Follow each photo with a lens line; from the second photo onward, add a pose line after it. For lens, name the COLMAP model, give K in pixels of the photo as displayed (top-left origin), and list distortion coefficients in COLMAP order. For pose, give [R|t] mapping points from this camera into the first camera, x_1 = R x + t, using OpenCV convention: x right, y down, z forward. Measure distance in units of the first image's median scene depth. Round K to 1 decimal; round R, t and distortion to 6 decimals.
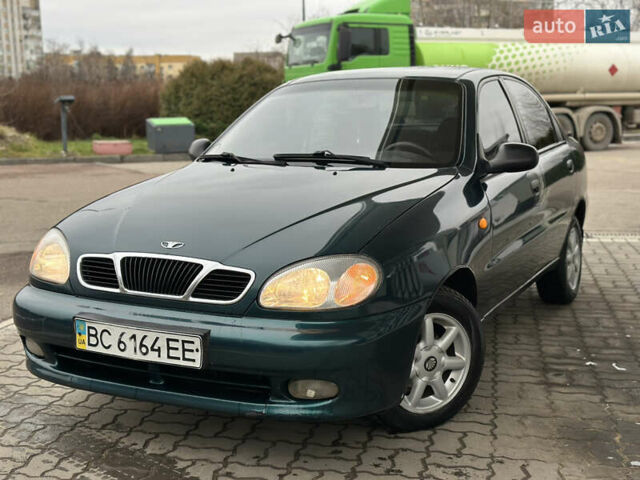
lens RADIAL K [[880.6, 0, 320.0], [0, 880.6, 240.0], [0, 0, 1]] dist [0.217210, -0.493243]
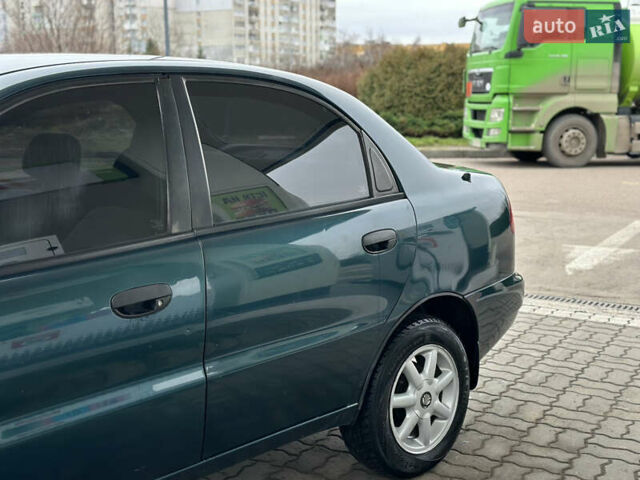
lens RADIAL K [[880.6, 0, 320.0], [0, 880.6, 240.0], [0, 0, 1]] dist [0.217210, -0.493243]
pose [[0.948551, 0.068534, -0.309117, 0.107282], [-0.064603, 0.997647, 0.022946, -0.024126], [0.309963, -0.001796, 0.950747, 0.122886]]
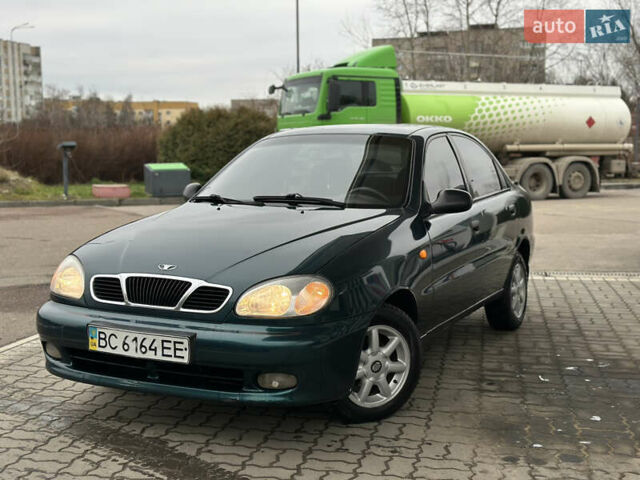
lens RADIAL K [[880.6, 0, 320.0], [0, 880.6, 240.0], [0, 0, 1]] dist [0.217210, -0.493243]
pose [[0.999952, 0.008272, 0.005164, 0.006428], [-0.007997, 0.998663, -0.051071, 0.004543], [-0.005580, 0.051027, 0.998682, -0.038788]]
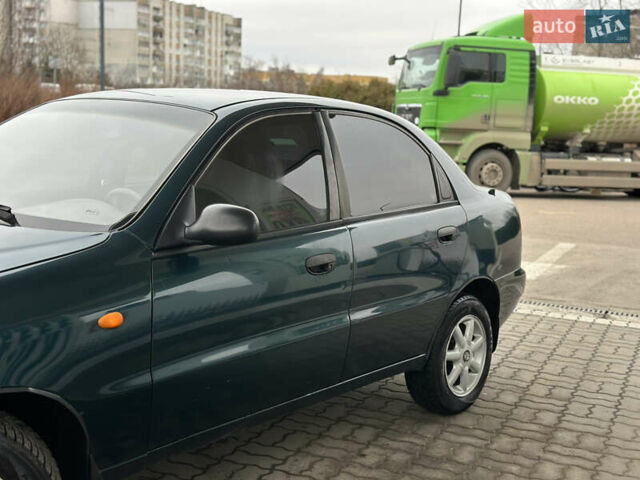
lens RADIAL K [[880.6, 0, 320.0], [0, 880.6, 240.0], [0, 0, 1]] dist [0.217210, -0.493243]
pose [[0.975971, 0.087409, -0.199599, 0.084387], [-0.092208, 0.995629, -0.014859, -0.014704], [0.197428, 0.032906, 0.979765, 0.064853]]
